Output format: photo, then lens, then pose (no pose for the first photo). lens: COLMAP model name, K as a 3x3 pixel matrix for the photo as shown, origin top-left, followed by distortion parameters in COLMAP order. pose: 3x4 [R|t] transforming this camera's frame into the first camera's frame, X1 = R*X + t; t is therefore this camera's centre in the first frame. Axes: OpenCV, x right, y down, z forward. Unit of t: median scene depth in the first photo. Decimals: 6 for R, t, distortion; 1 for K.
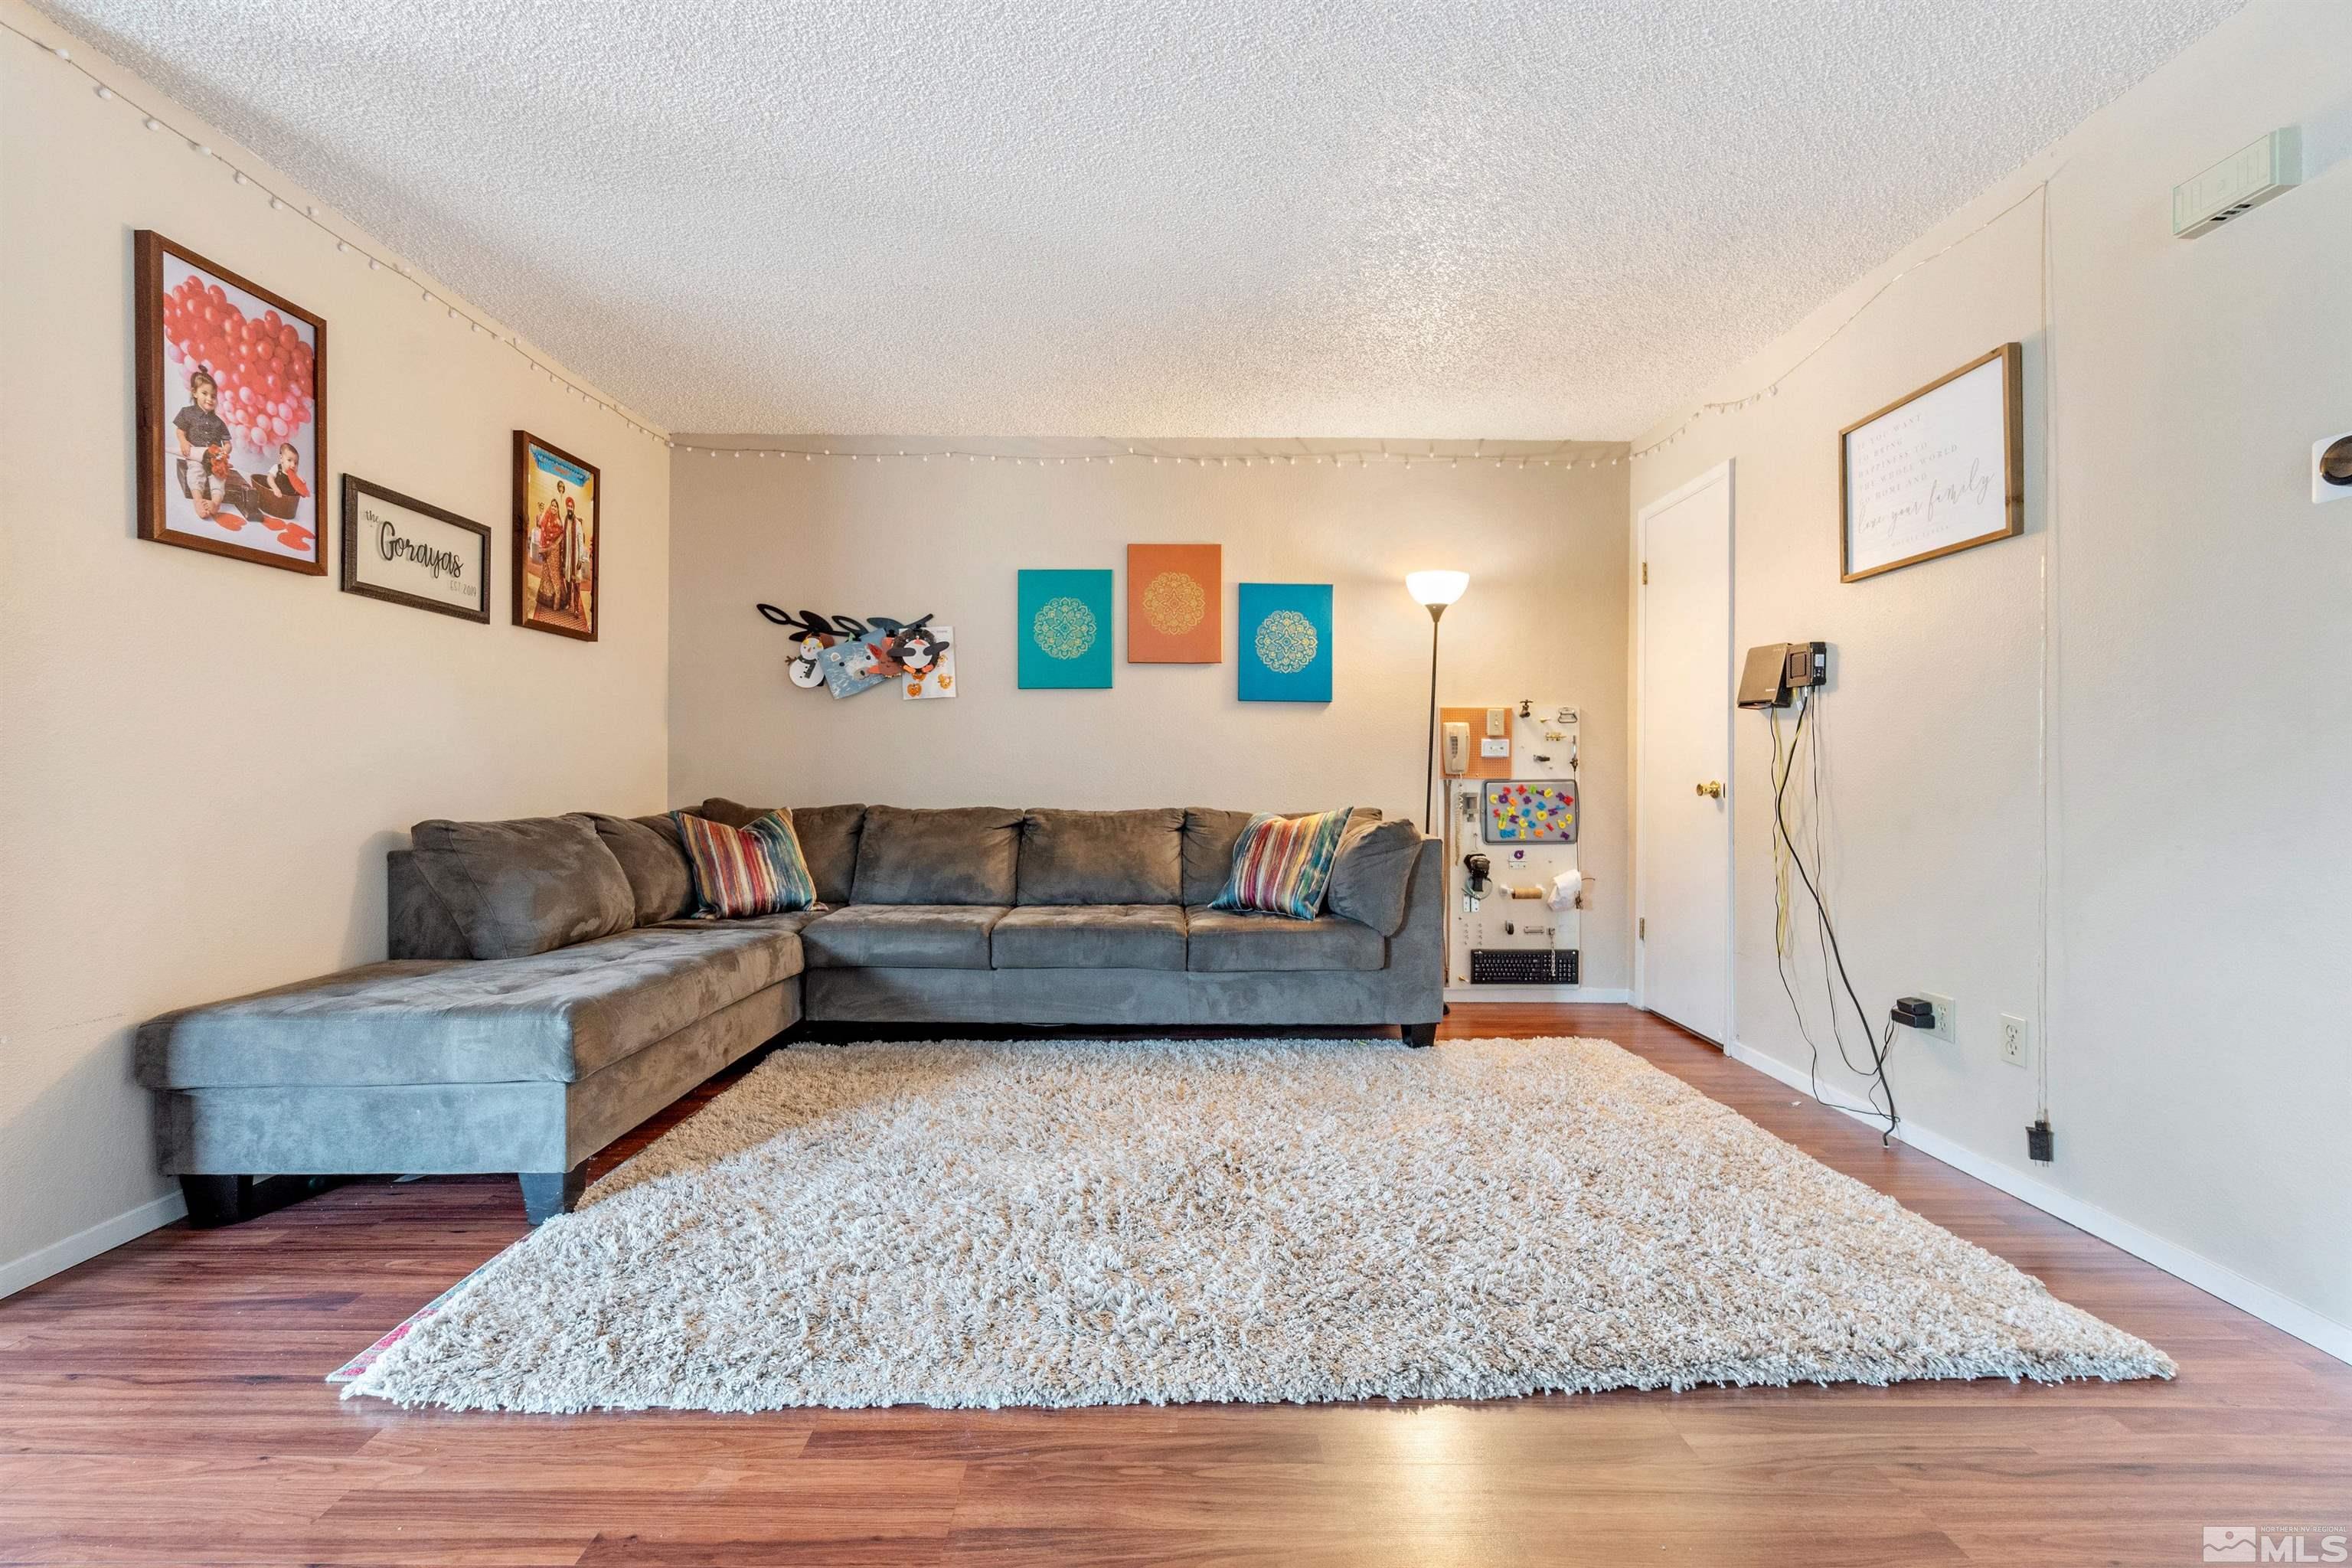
lens RADIAL K [[1013.2, 0, 1159.8], [0, 1013.2, 774.0], [0, 0, 1]] dist [-0.005825, 0.000572]
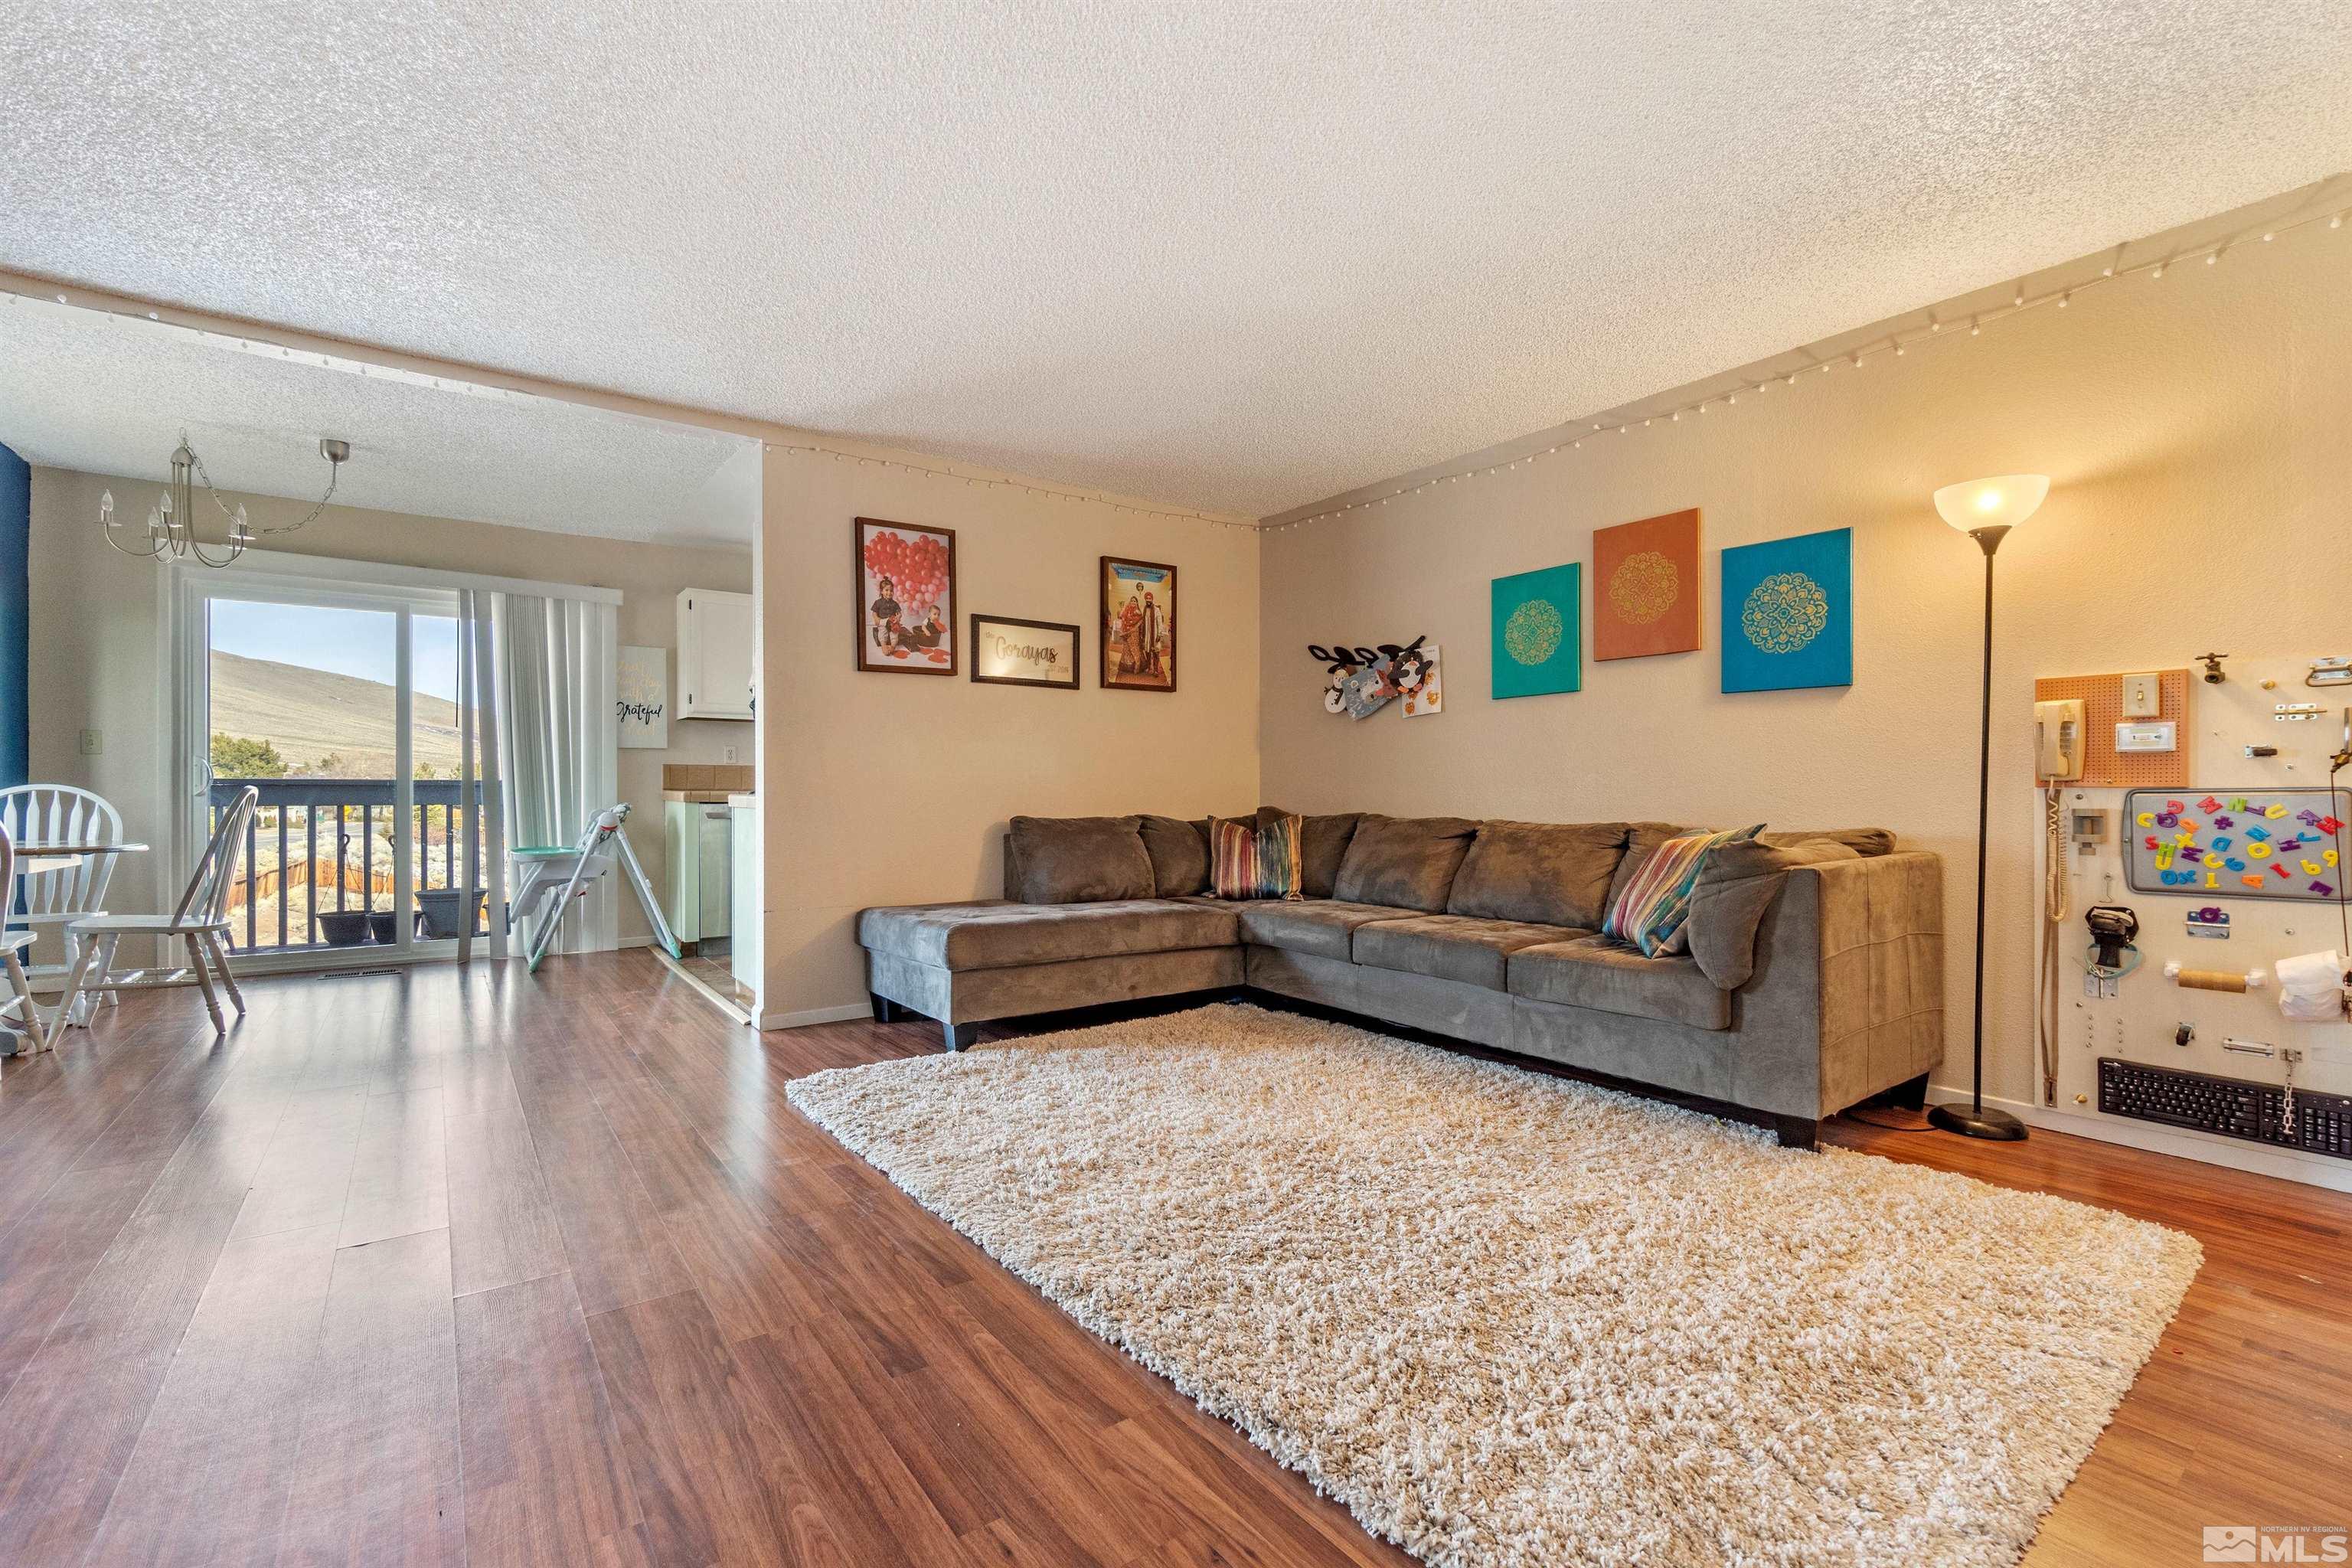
lens RADIAL K [[1013.2, 0, 1144.9], [0, 1013.2, 796.5], [0, 0, 1]] dist [-0.005825, 0.000572]
pose [[0.576293, 0.000979, -0.817242, 0.550174], [0.003586, 0.999987, 0.003726, 0.006649], [0.817235, -0.005078, 0.576282, 0.170684]]
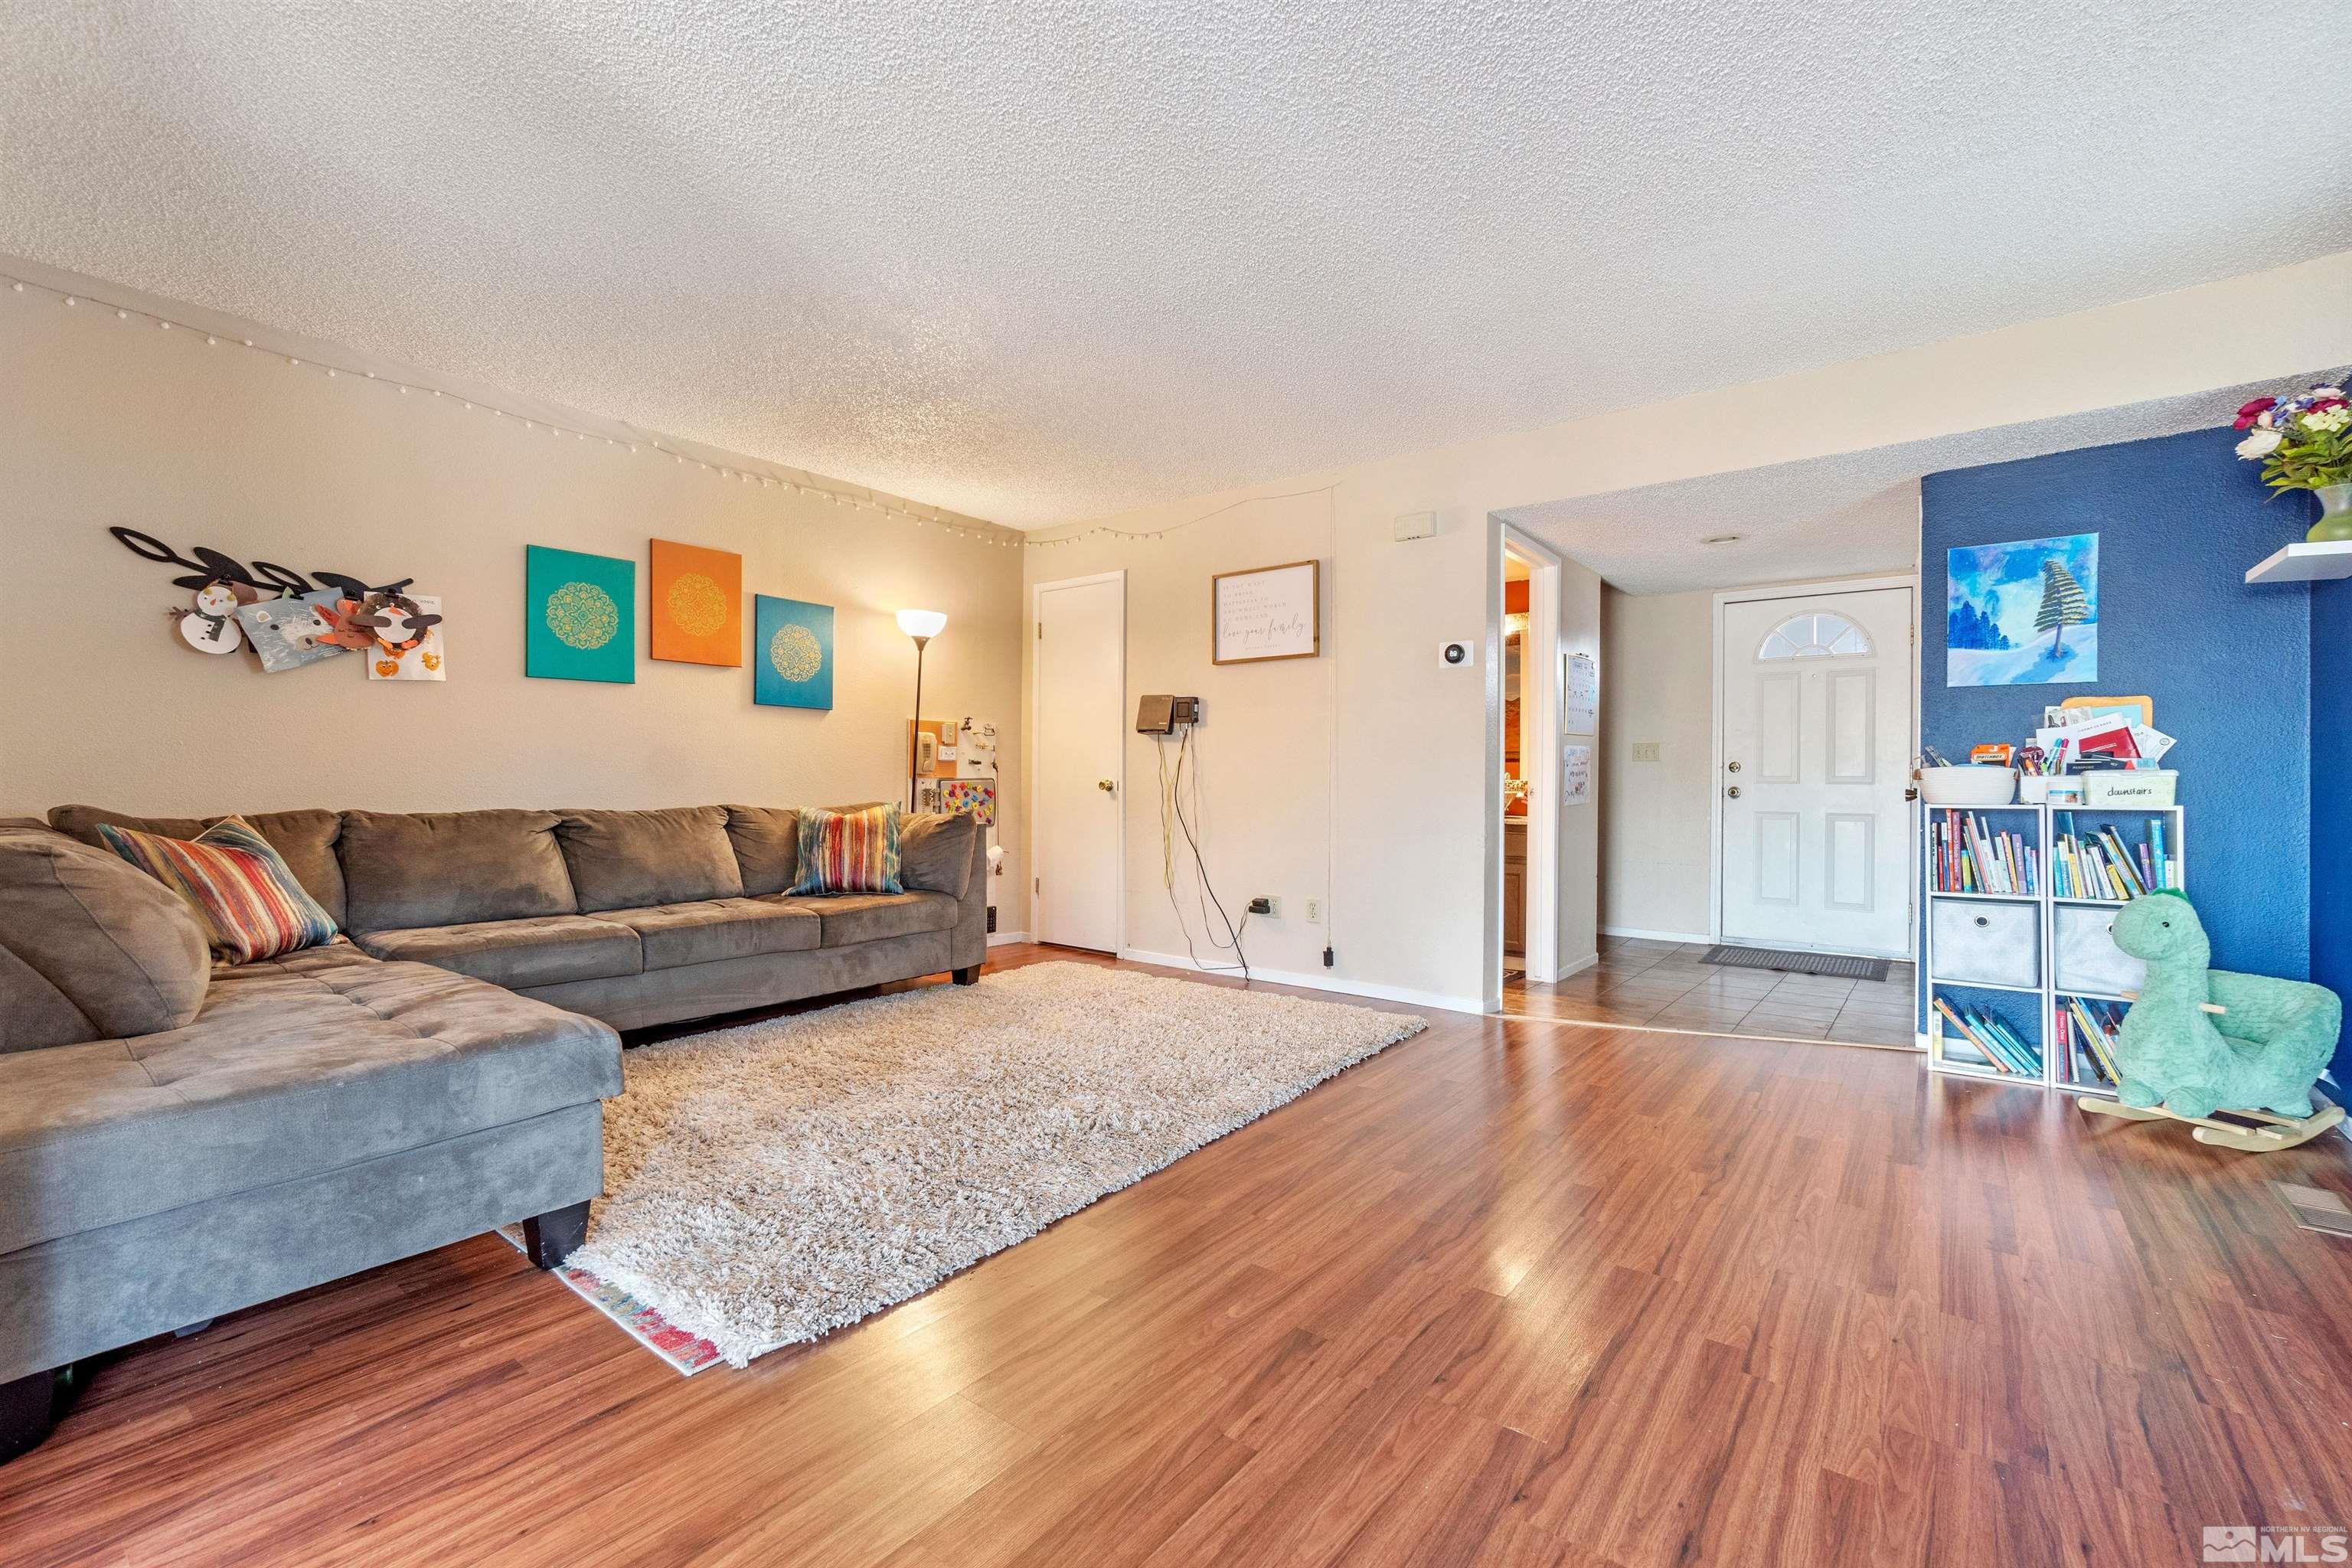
lens RADIAL K [[1013.2, 0, 1164.1], [0, 1013.2, 778.4], [0, 0, 1]] dist [-0.005825, 0.000572]
pose [[0.616457, 0.000202, 0.787388, -0.575252], [-0.006185, 0.999970, 0.004585, -0.002437], [-0.787364, -0.007697, 0.616440, 0.001776]]
